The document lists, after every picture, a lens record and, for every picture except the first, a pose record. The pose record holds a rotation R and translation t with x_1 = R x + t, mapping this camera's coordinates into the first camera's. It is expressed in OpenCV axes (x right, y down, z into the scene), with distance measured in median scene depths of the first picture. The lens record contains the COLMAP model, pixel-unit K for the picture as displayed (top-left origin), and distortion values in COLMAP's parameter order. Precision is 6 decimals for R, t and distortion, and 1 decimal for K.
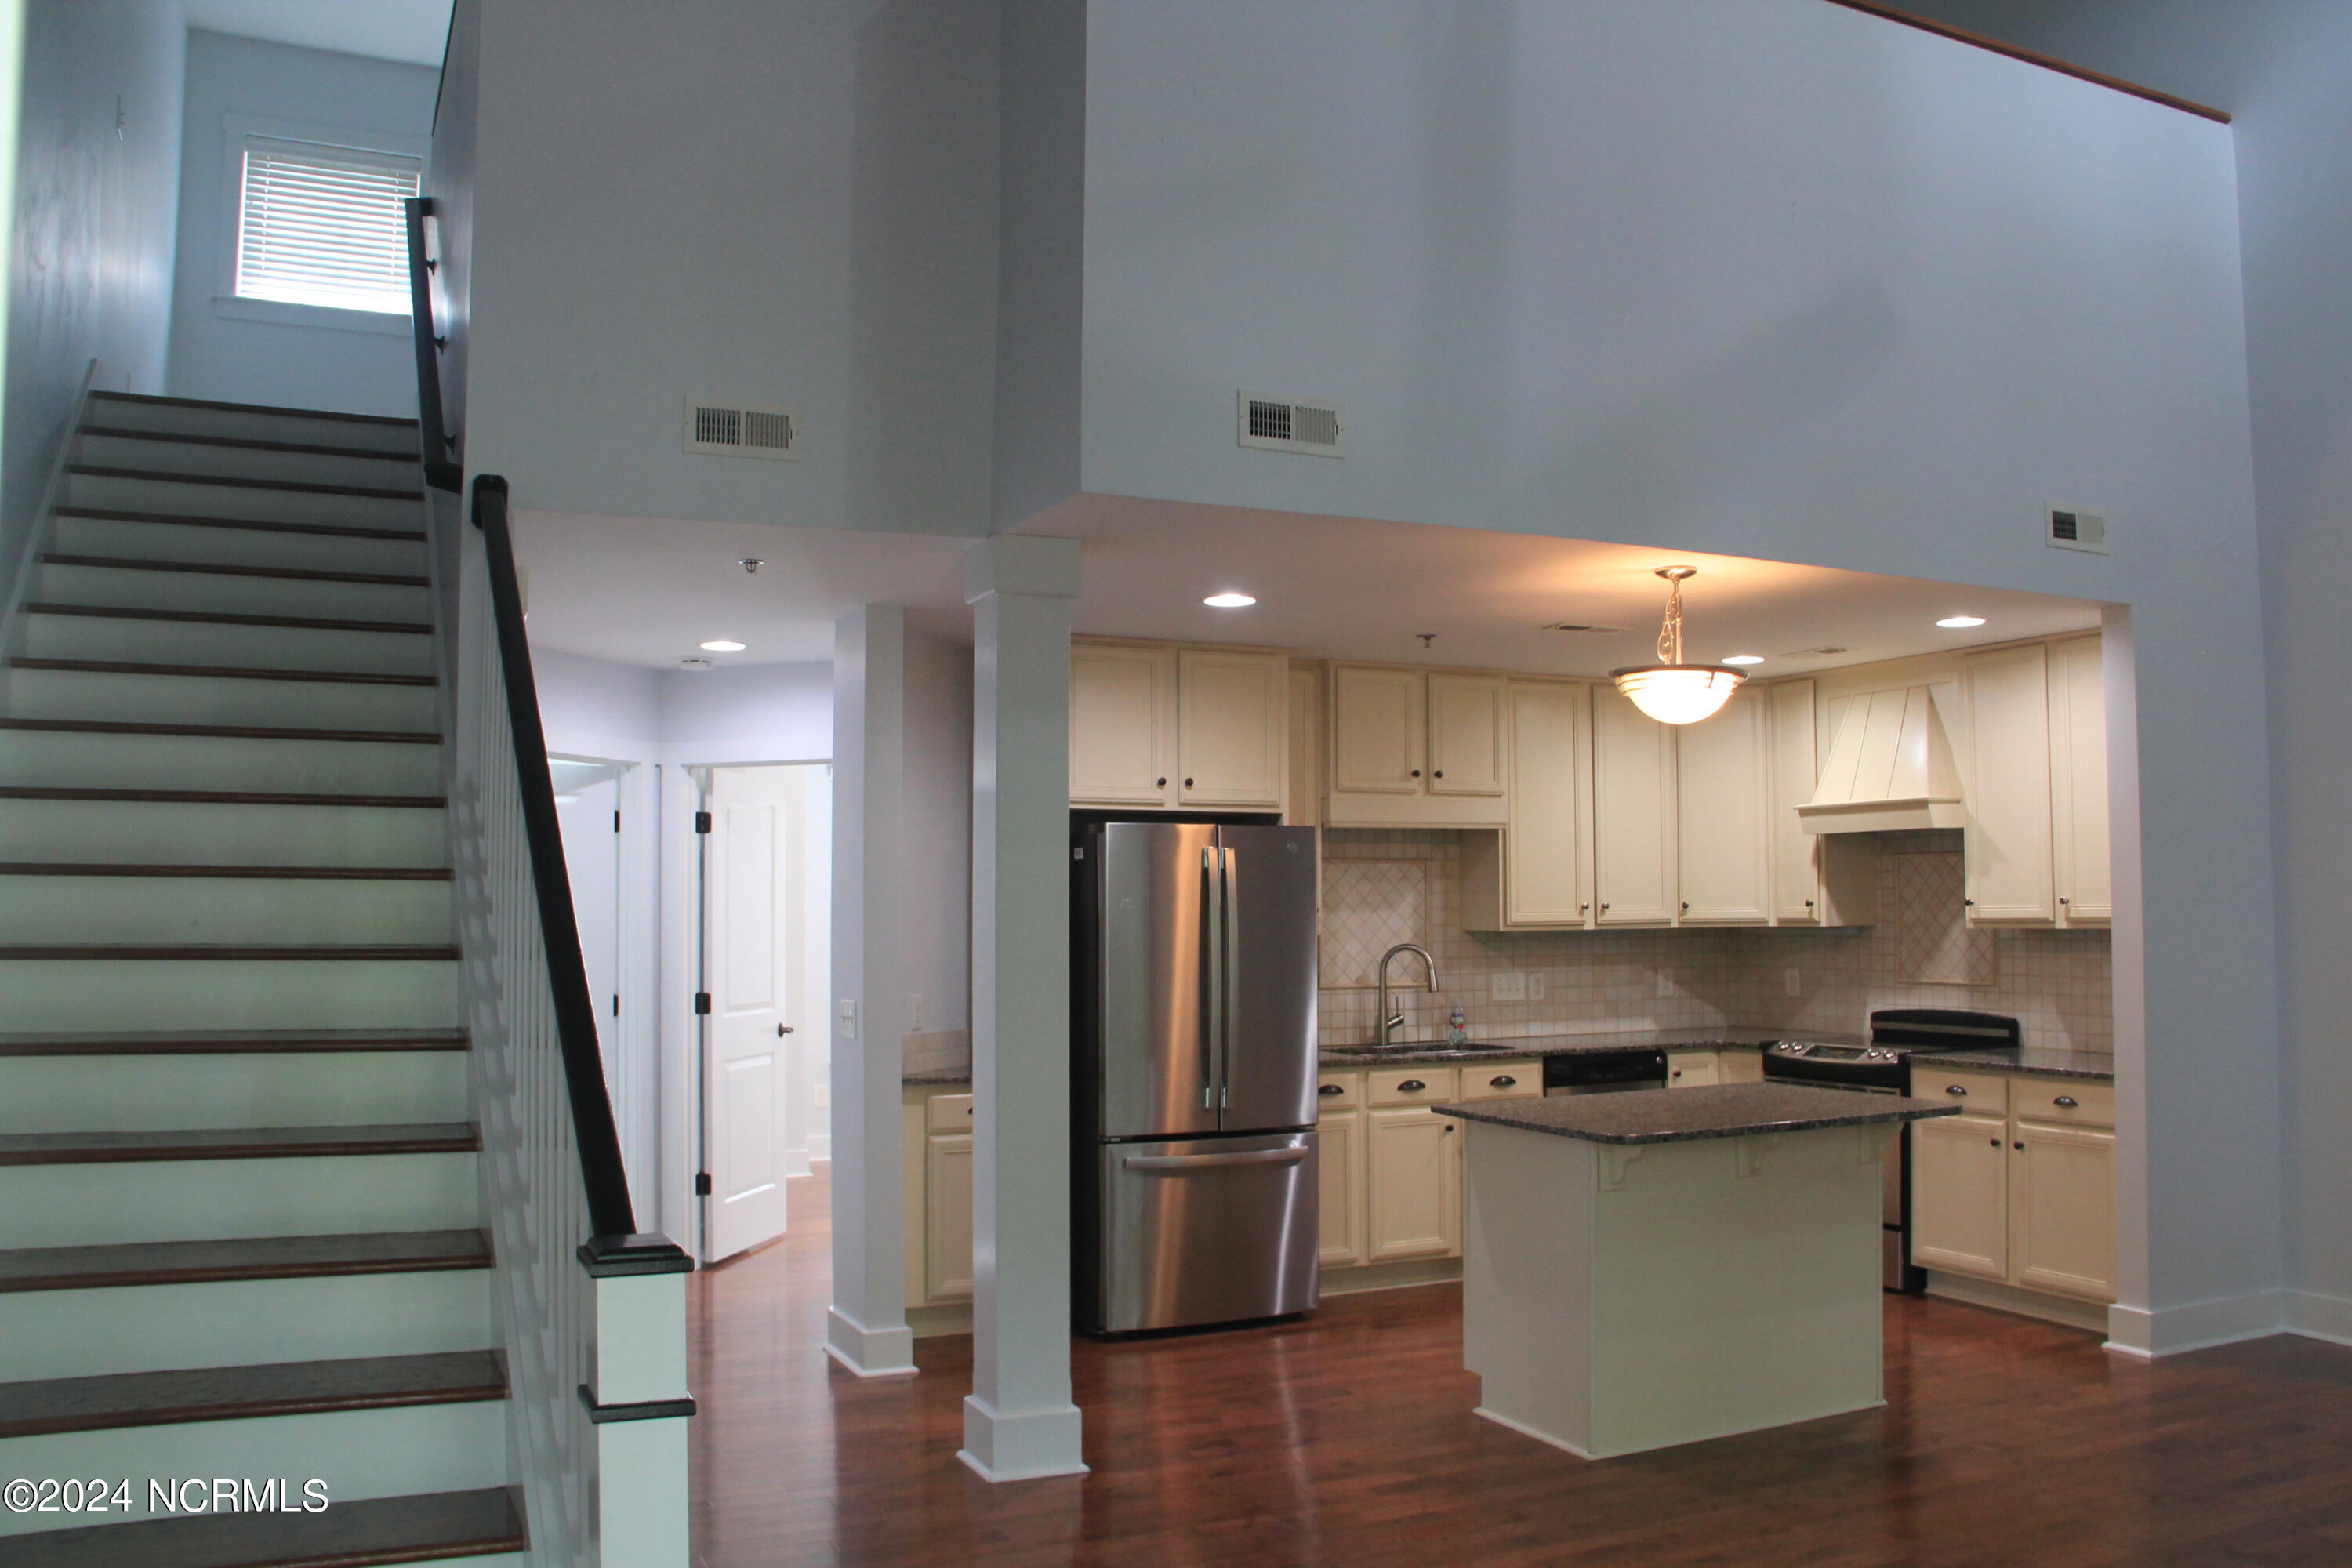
lens RADIAL K [[1891.7, 0, 1175.3], [0, 1891.7, 818.7], [0, 0, 1]] dist [-0.188824, 0.138997]
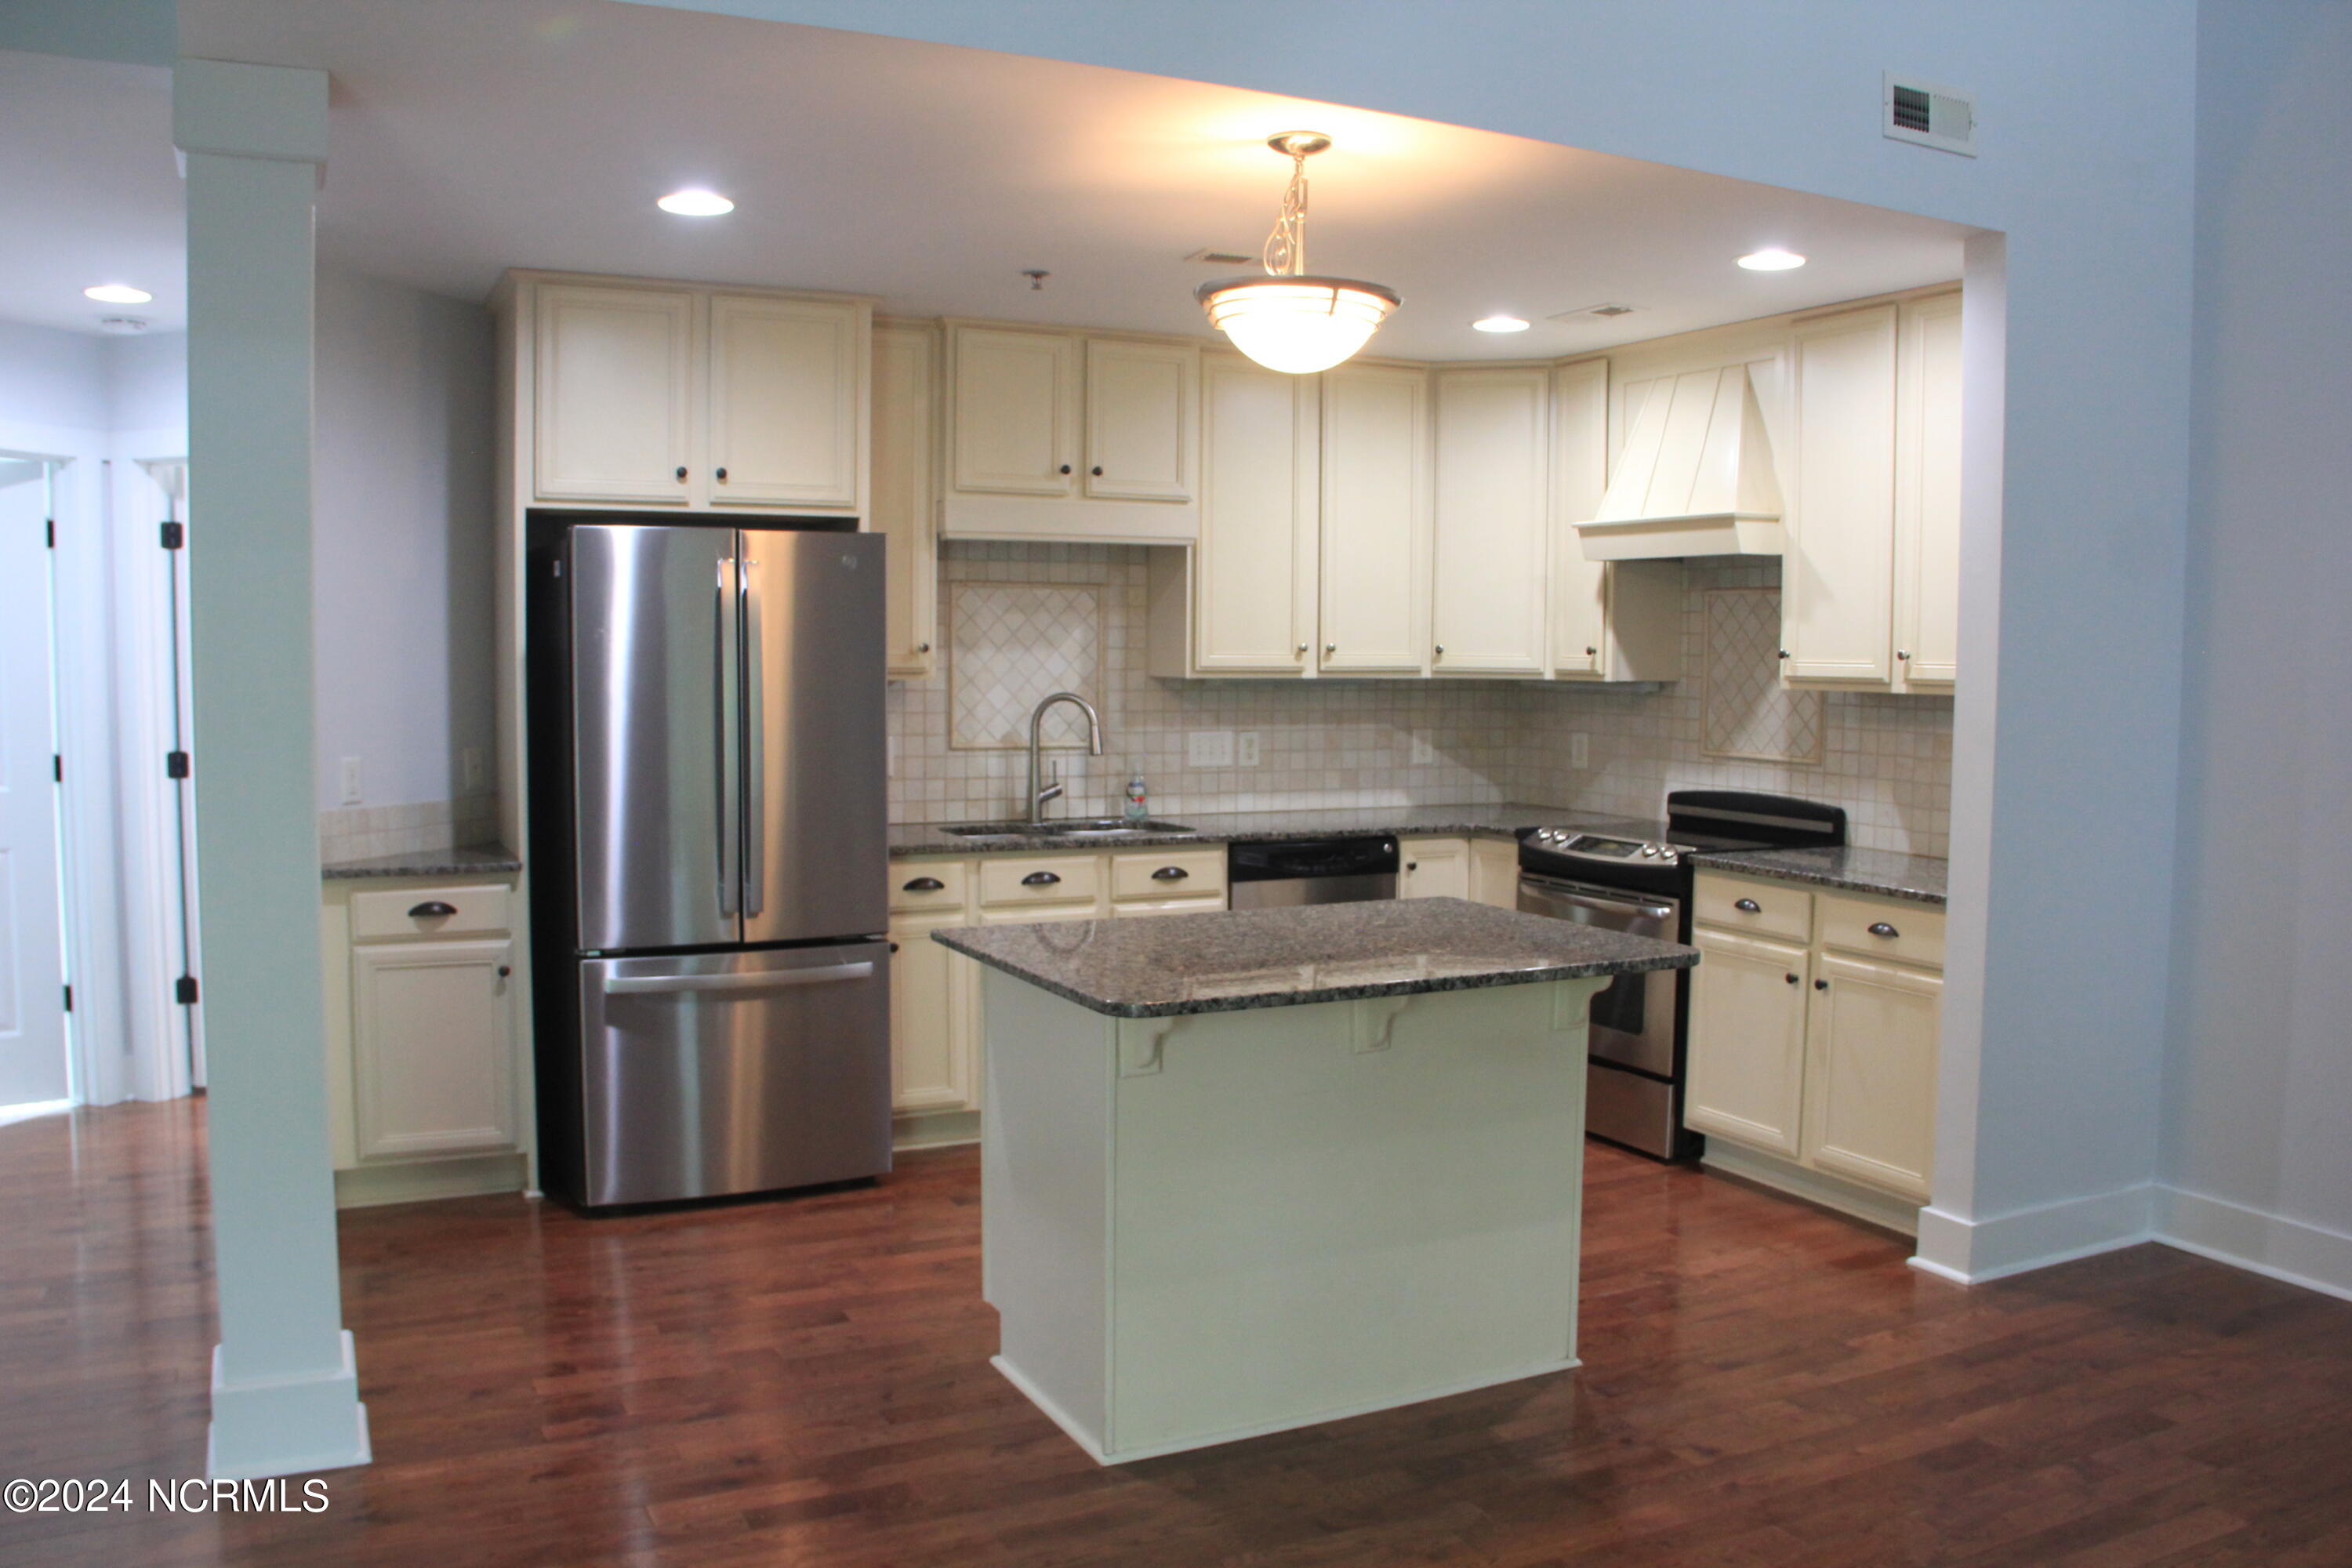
lens RADIAL K [[1891.7, 0, 1175.3], [0, 1891.7, 818.7], [0, 0, 1]] dist [-0.188824, 0.138997]
pose [[0.999396, 0.010078, 0.033258, 0.150644], [-0.014505, 0.990645, 0.135693, 0.012233], [-0.031580, -0.136094, 0.990192, 0.233643]]
